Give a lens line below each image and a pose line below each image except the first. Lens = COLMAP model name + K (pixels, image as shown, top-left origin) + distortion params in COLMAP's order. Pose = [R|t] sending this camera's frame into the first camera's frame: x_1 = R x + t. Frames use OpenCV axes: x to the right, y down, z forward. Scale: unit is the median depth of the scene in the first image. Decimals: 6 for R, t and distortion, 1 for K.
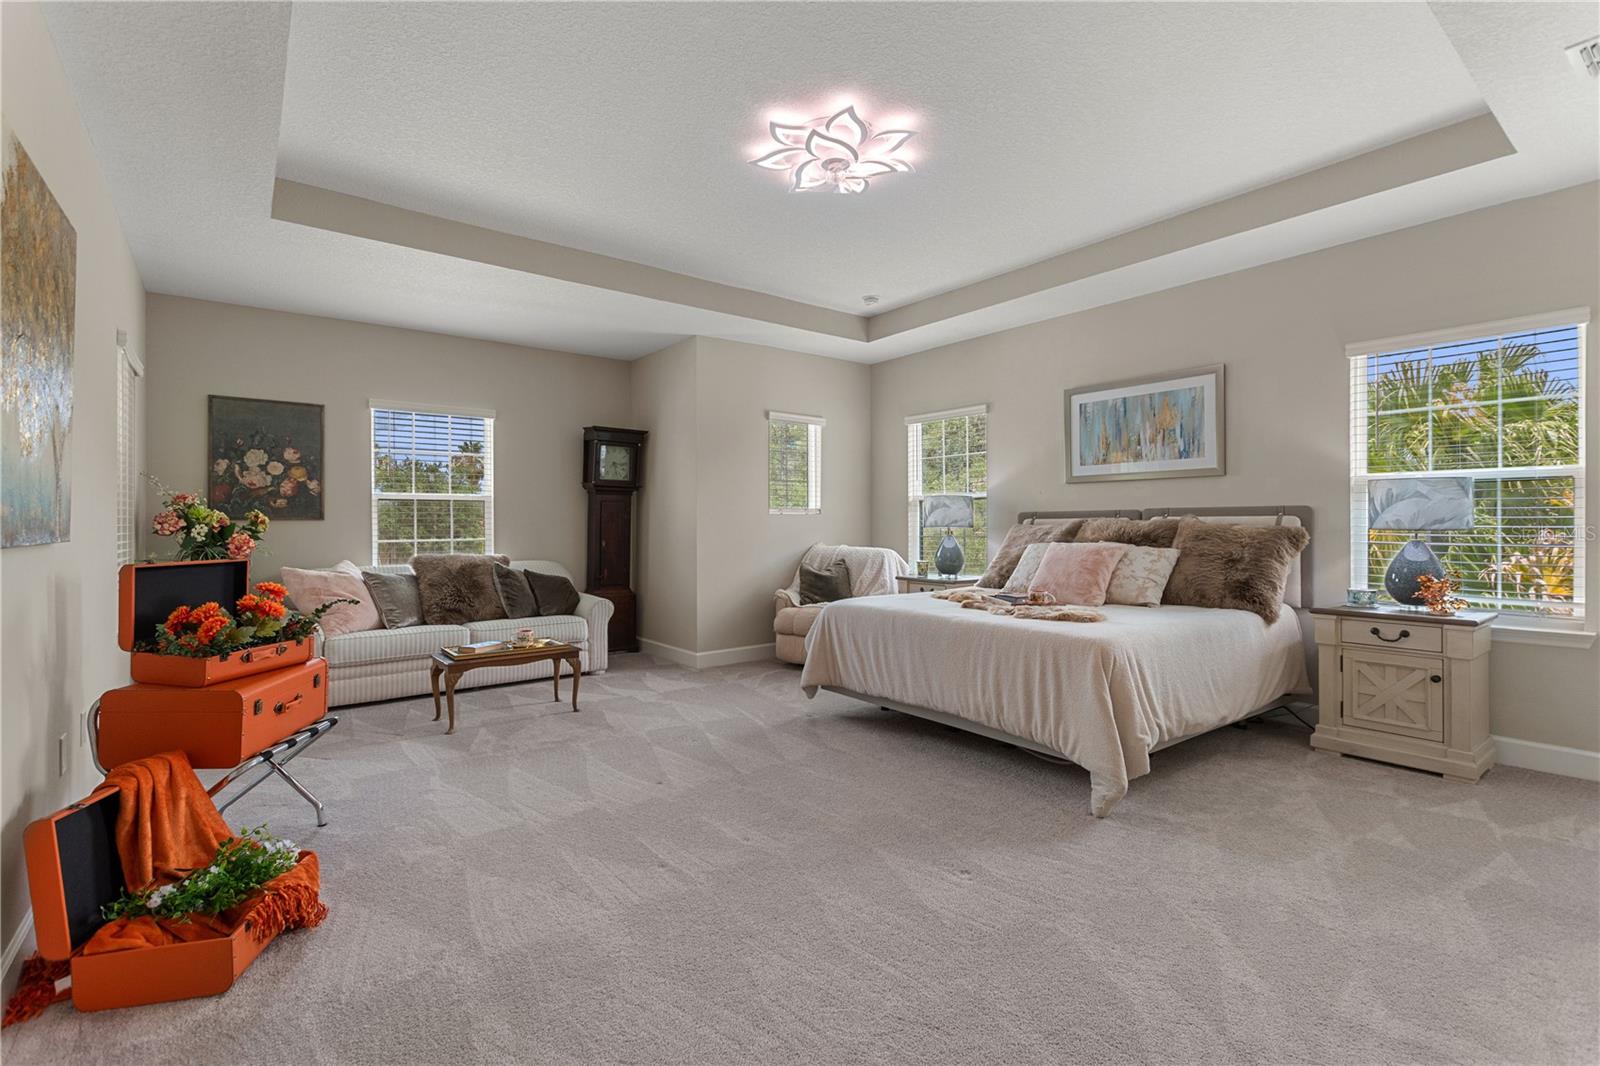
lens RADIAL K [[716.3, 0, 807.1], [0, 716.3, 533.6], [0, 0, 1]] dist [0.012392, -0.004144]
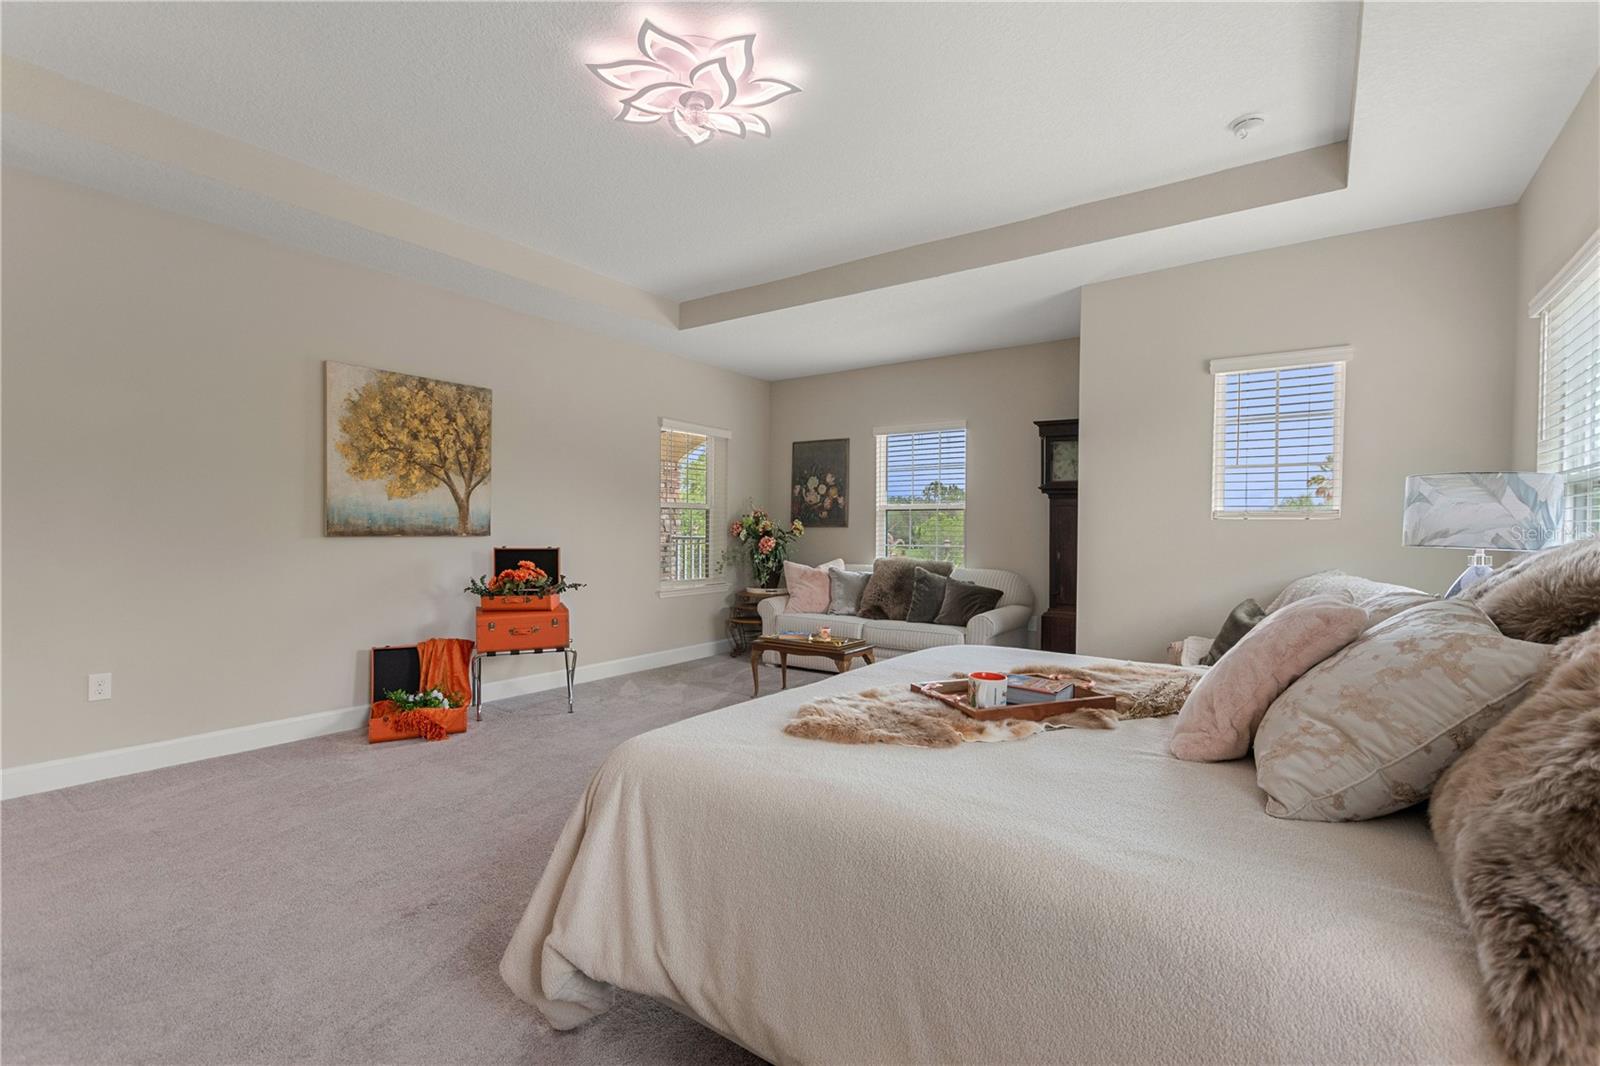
lens RADIAL K [[716.3, 0, 791.8], [0, 716.3, 537.2], [0, 0, 1]] dist [0.012392, -0.004144]
pose [[0.277048, 0.017689, -0.960693, 0.566514], [-0.024127, 0.999643, 0.011448, -0.013545], [0.960553, 0.020007, 0.277376, 0.568389]]
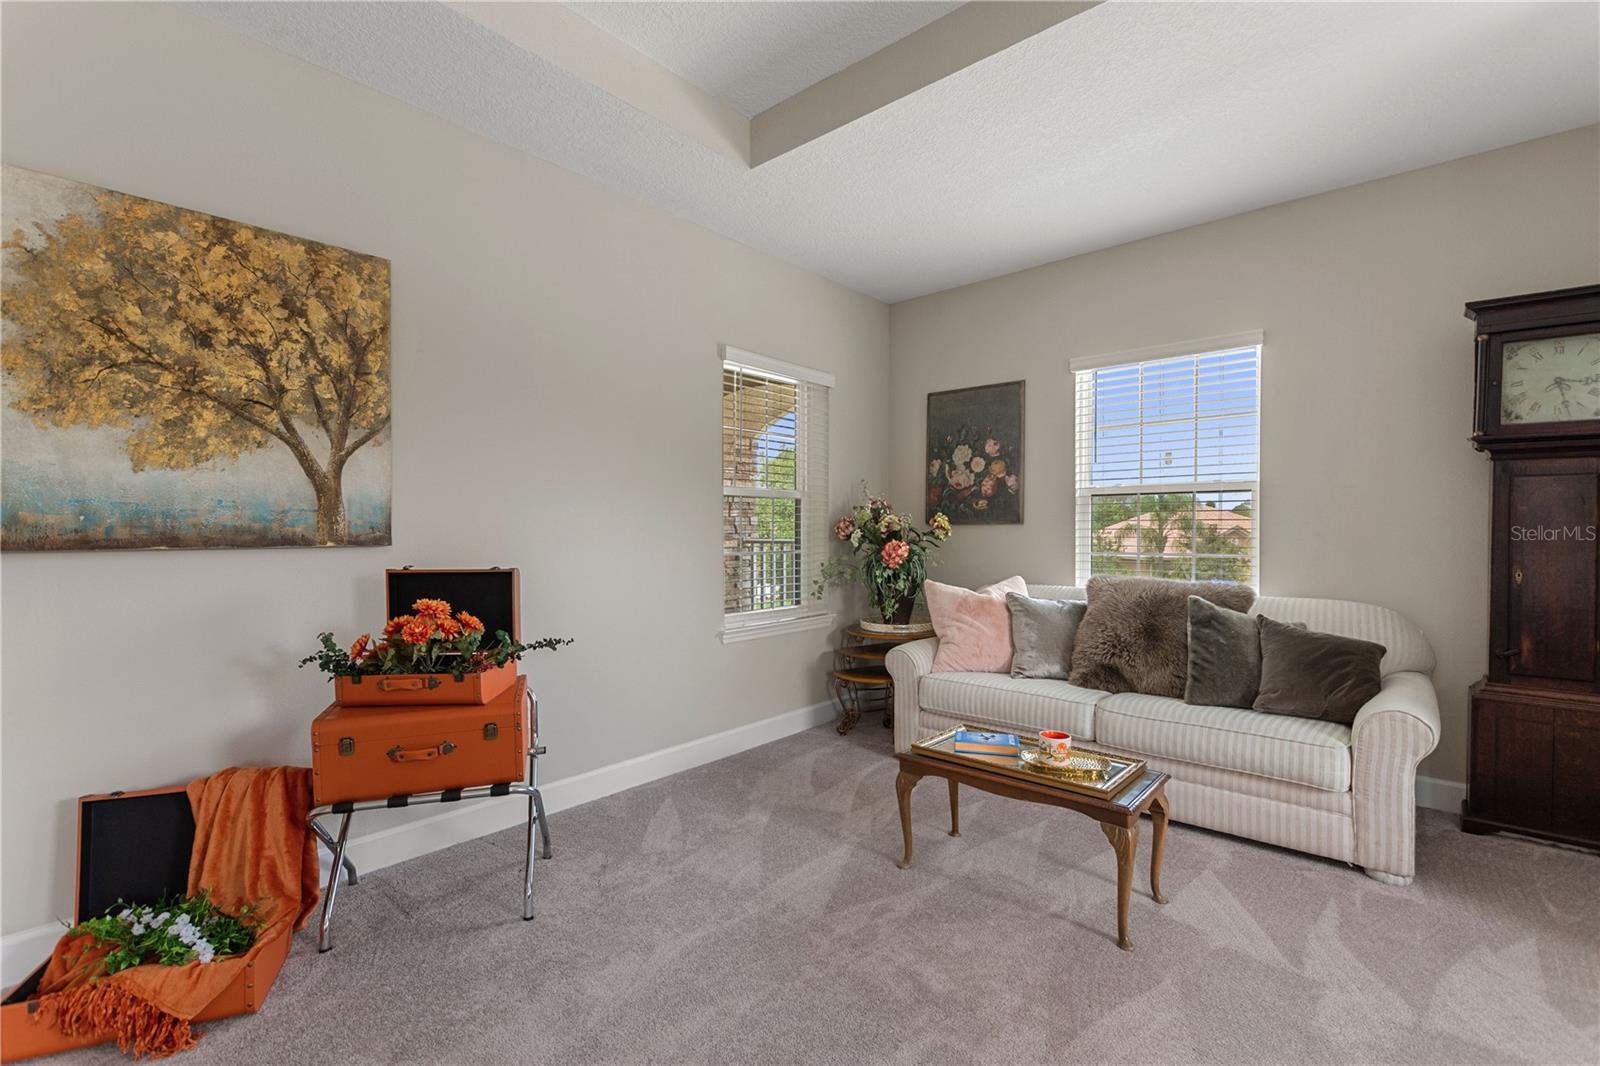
lens RADIAL K [[716.3, 0, 797.2], [0, 716.3, 537.9], [0, 0, 1]] dist [0.012392, -0.004144]
pose [[0.179974, 0.016064, -0.983540, 0.075068], [-0.015142, 0.999793, 0.013559, -0.010775], [0.983555, 0.012452, 0.180180, 0.633480]]
